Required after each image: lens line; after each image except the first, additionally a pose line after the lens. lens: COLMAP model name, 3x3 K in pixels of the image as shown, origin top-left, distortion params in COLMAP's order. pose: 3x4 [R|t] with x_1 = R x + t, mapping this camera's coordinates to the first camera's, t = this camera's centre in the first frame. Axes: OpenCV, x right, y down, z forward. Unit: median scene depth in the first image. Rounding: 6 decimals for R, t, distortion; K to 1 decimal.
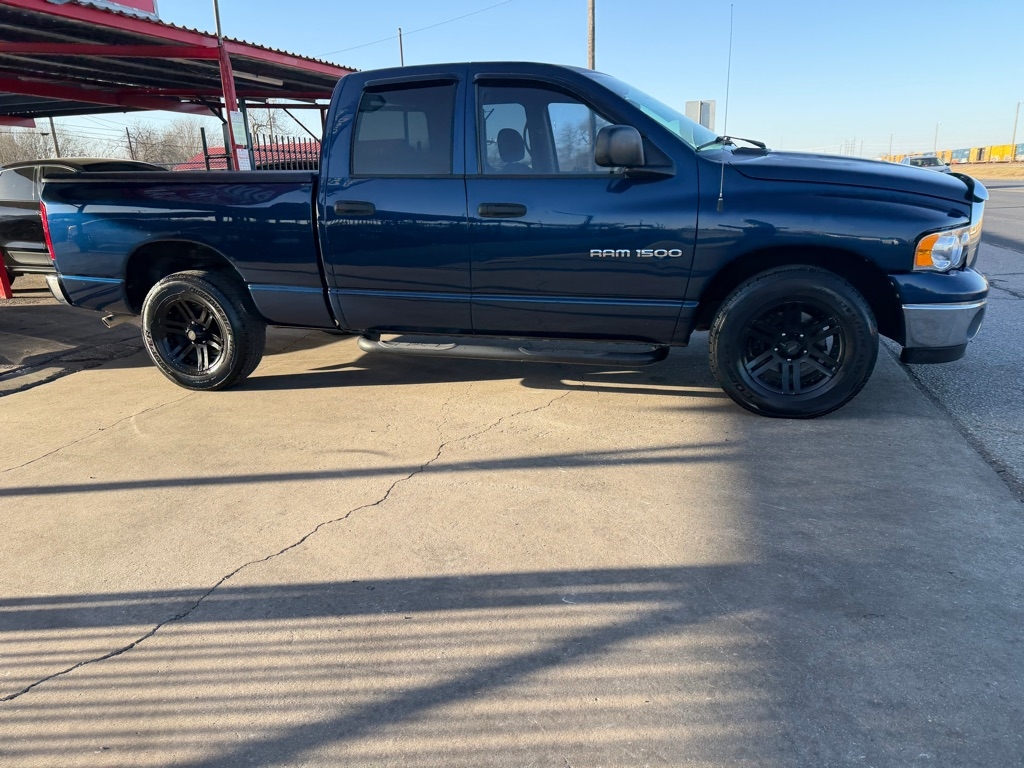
lens RADIAL K [[719.4, 0, 519.9], [0, 719.4, 388.0], [0, 0, 1]] dist [0.034613, -0.044278]
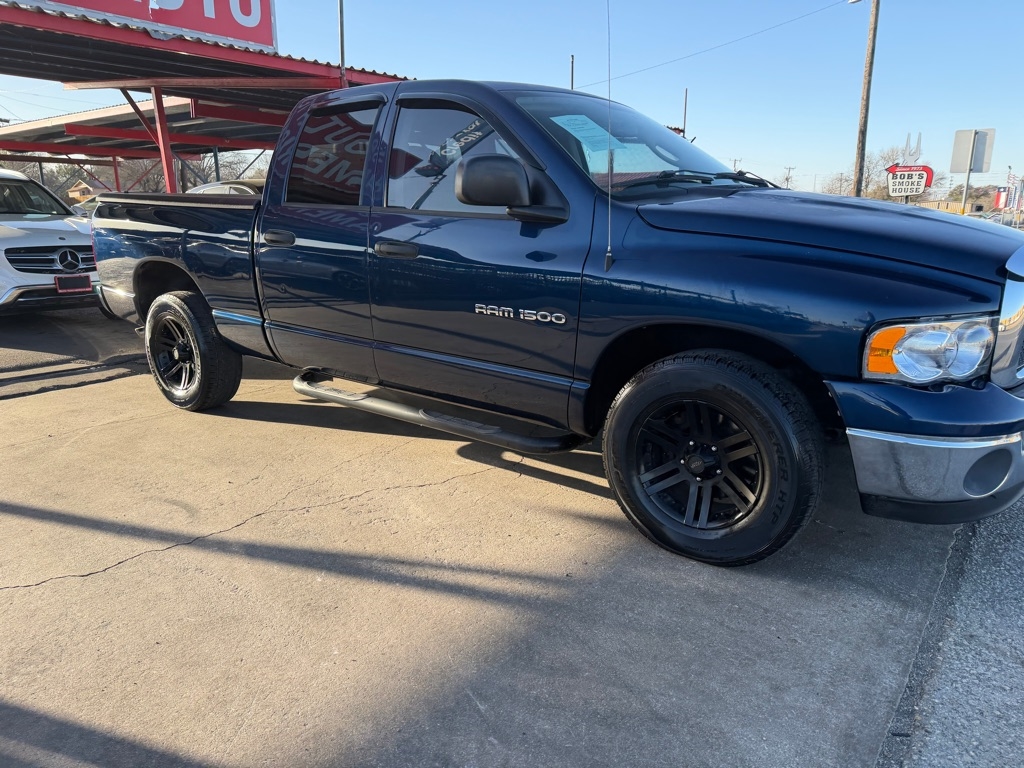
lens RADIAL K [[719.4, 0, 519.9], [0, 719.4, 388.0], [0, 0, 1]] dist [0.034613, -0.044278]
pose [[0.933041, 0.119595, -0.339311, 0.434330], [-0.131753, 0.991198, -0.012934, -0.094857], [0.334778, 0.056774, 0.940585, 0.258289]]
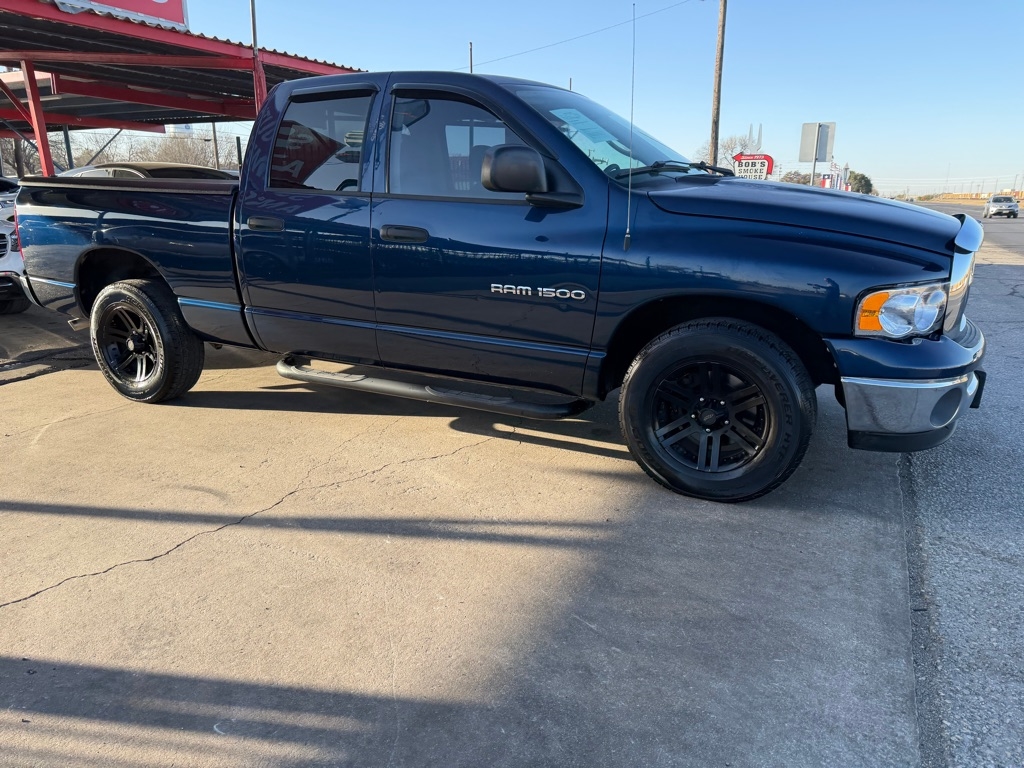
lens RADIAL K [[719.4, 0, 519.9], [0, 719.4, 388.0], [0, 0, 1]] dist [0.034613, -0.044278]
pose [[0.983710, 0.080398, -0.160784, 0.285285], [-0.083585, 0.996414, -0.013149, -0.057443], [0.159150, 0.026374, 0.986902, 0.143394]]
